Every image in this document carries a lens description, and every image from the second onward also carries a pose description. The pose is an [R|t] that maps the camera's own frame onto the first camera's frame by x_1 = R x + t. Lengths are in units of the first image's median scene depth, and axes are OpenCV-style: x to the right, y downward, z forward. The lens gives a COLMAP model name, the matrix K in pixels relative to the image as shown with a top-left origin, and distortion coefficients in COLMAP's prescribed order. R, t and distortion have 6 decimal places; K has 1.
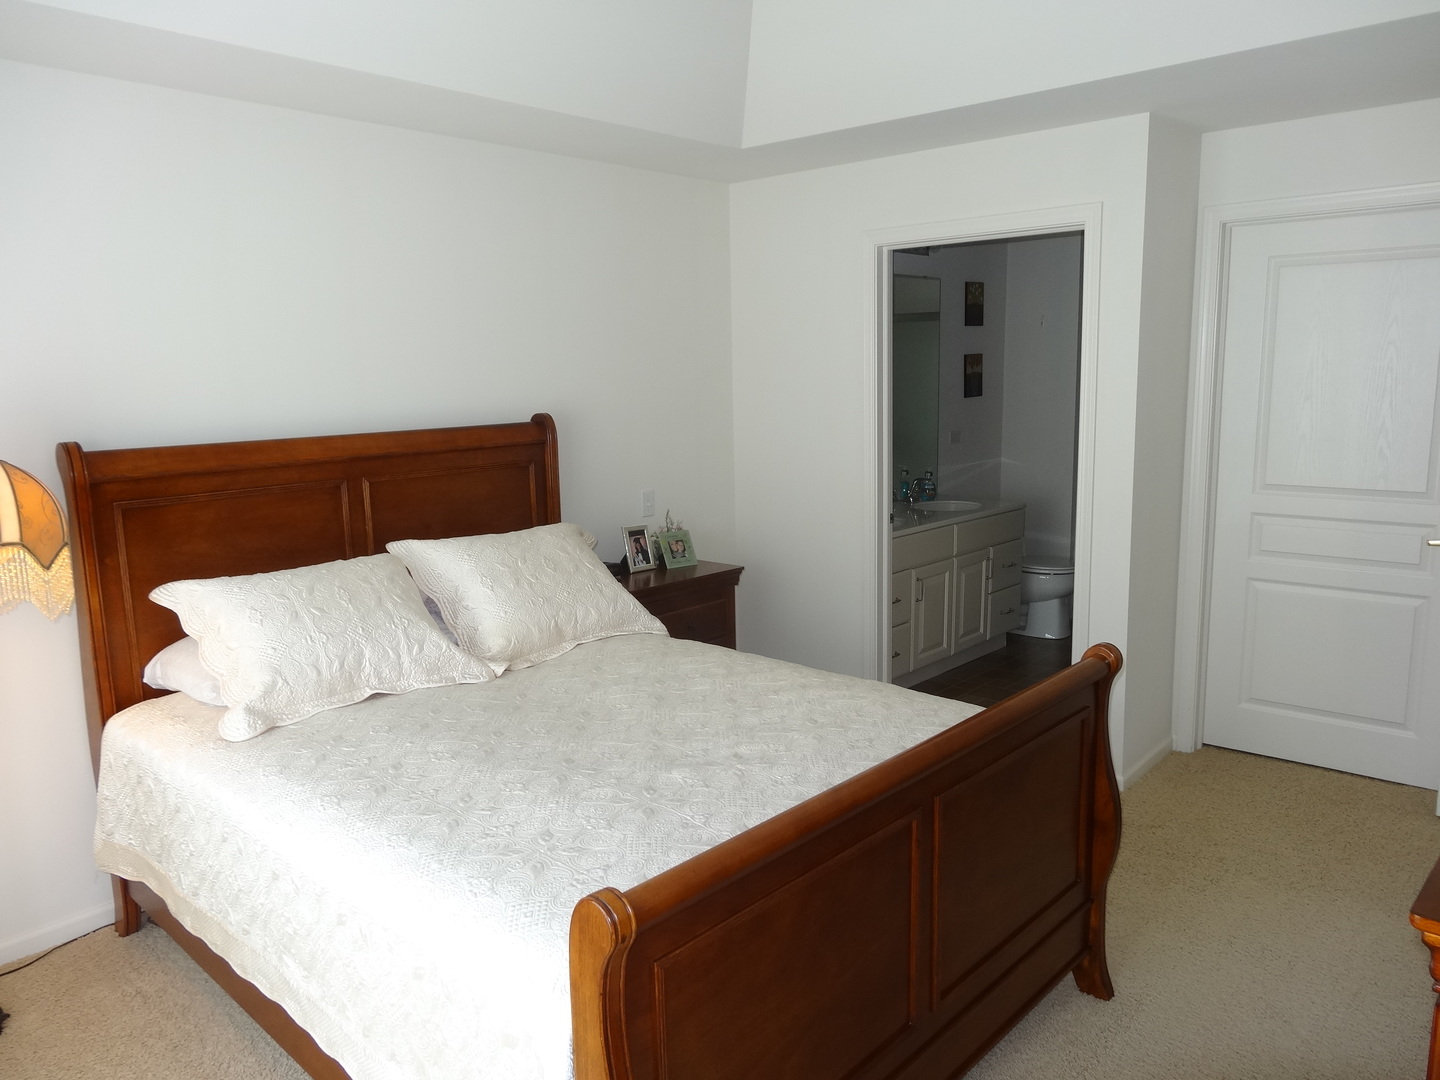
lens RADIAL K [[1063.9, 0, 718.0], [0, 1063.9, 544.0], [0, 0, 1]] dist [-0.005591, 0.006428]
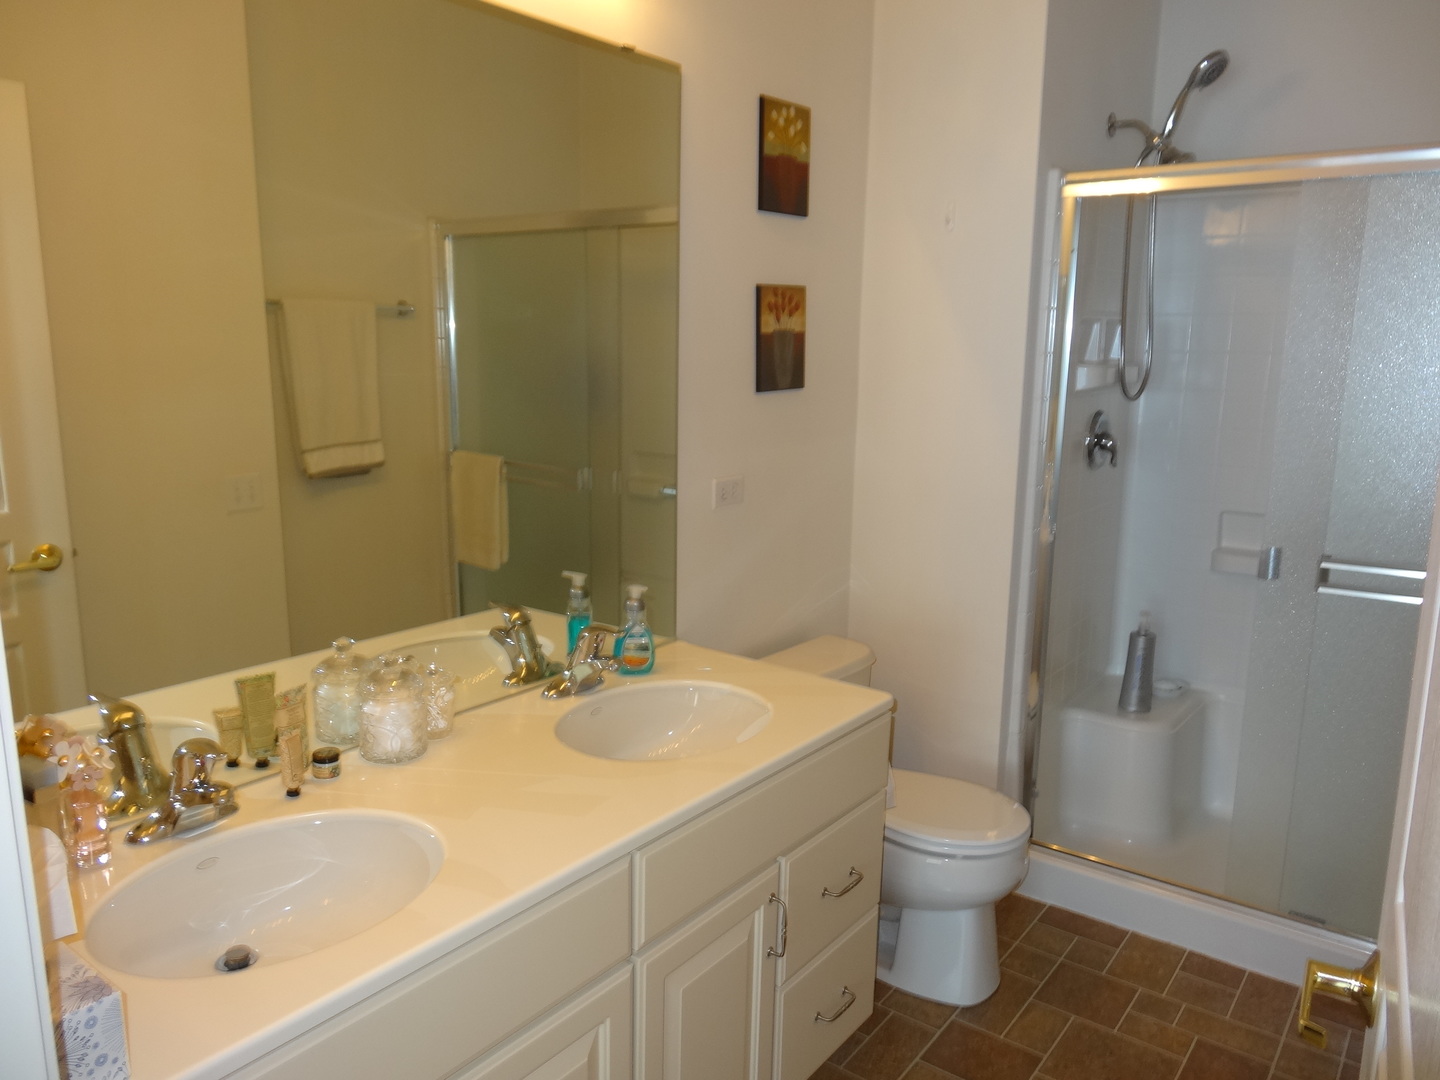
lens RADIAL K [[1073.2, 0, 720.0], [0, 1073.2, 540.0], [0, 0, 1]] dist [-0.001596, 0.012118]
pose [[0.995347, 0.016410, 0.094950, 0.180155], [-0.018709, 0.999552, 0.023373, -0.090867], [-0.094524, -0.025041, 0.995208, 0.594333]]
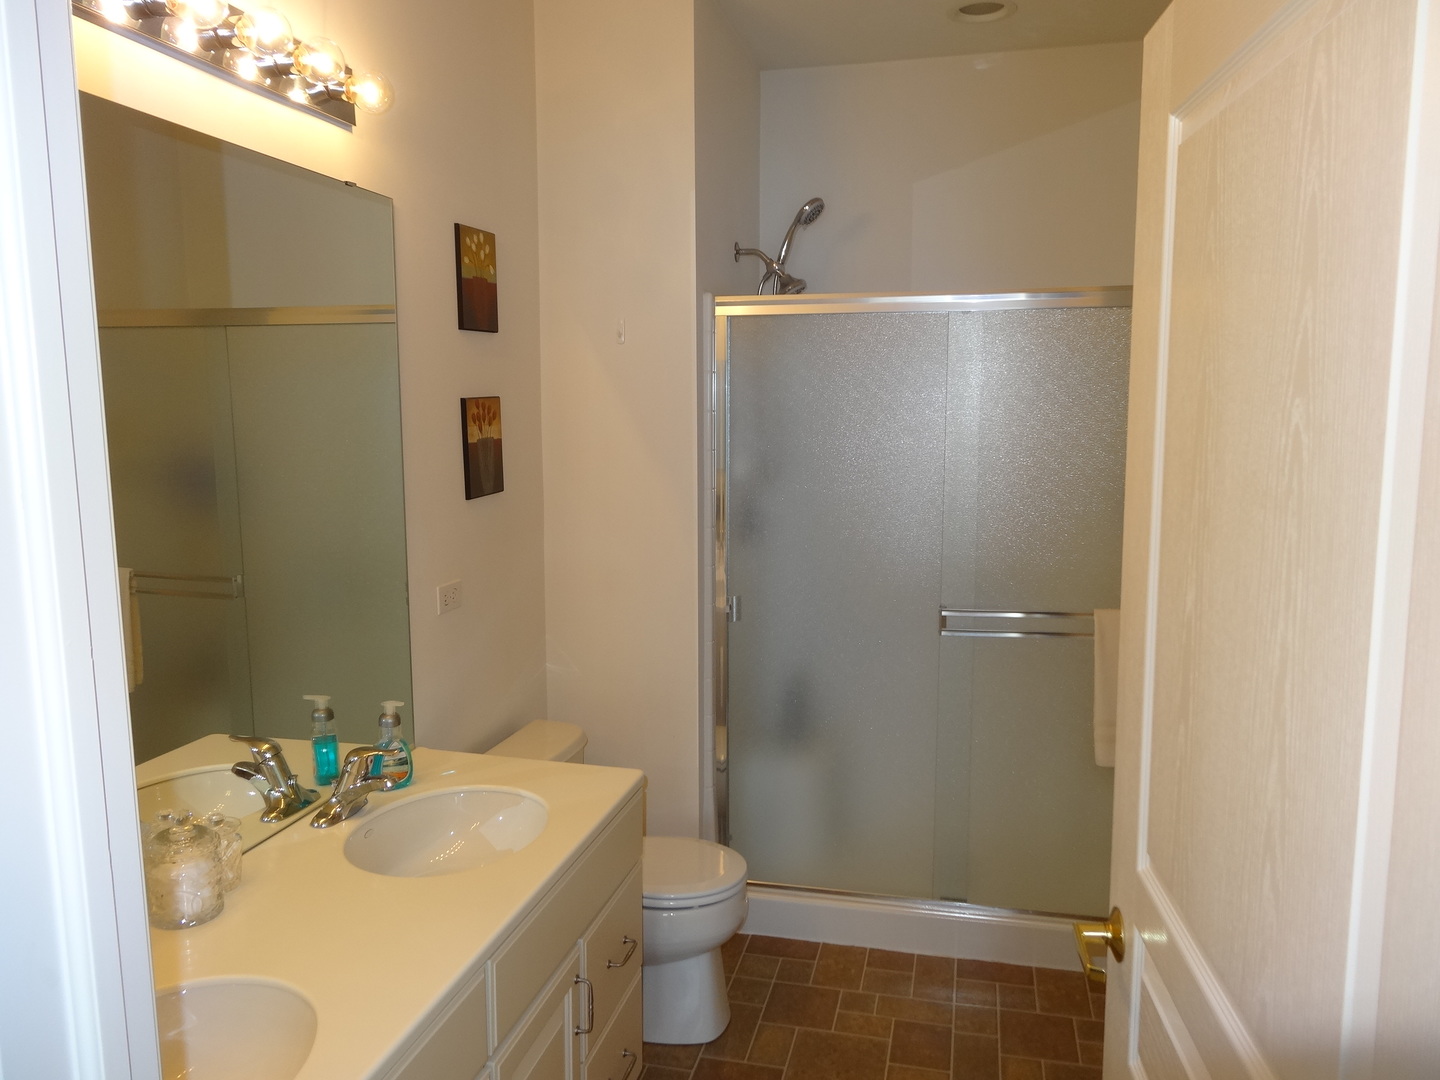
lens RADIAL K [[1063.9, 0, 718.0], [0, 1063.9, 544.0], [0, 0, 1]] dist [-0.005591, 0.006428]
pose [[0.881858, -0.047149, 0.469151, 0.120793], [0.064574, 0.997690, -0.021111, -0.104523], [-0.467072, 0.048912, 0.882865, 0.581391]]
